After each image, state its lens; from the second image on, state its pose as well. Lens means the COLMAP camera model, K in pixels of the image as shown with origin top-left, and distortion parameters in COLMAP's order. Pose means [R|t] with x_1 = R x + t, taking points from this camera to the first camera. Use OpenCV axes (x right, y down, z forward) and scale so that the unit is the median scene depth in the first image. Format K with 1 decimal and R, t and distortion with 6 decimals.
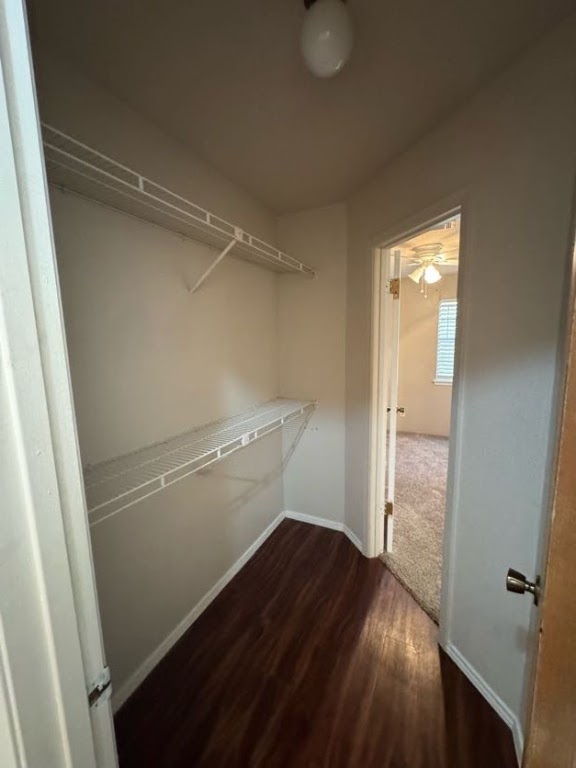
lens RADIAL K [[306.4, 0, 288.5], [0, 306.4, 386.1], [0, 0, 1]] dist [-0.007486, -0.000081]
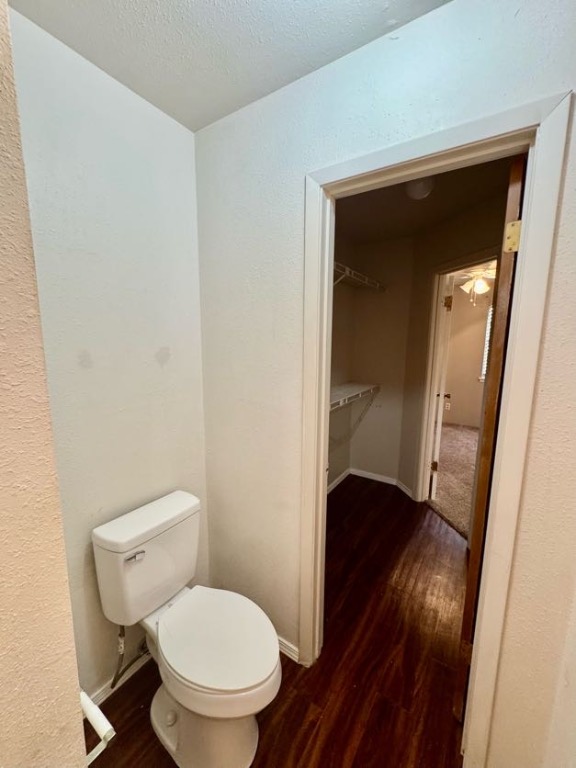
lens RADIAL K [[306.4, 0, 288.5], [0, 306.4, 383.6], [0, 0, 1]] dist [-0.007486, -0.000081]
pose [[0.990817, 0.051634, -0.124962, -0.144898], [-0.050970, 0.998664, 0.008505, 0.054175], [0.125234, -0.002057, 0.992125, -0.377441]]
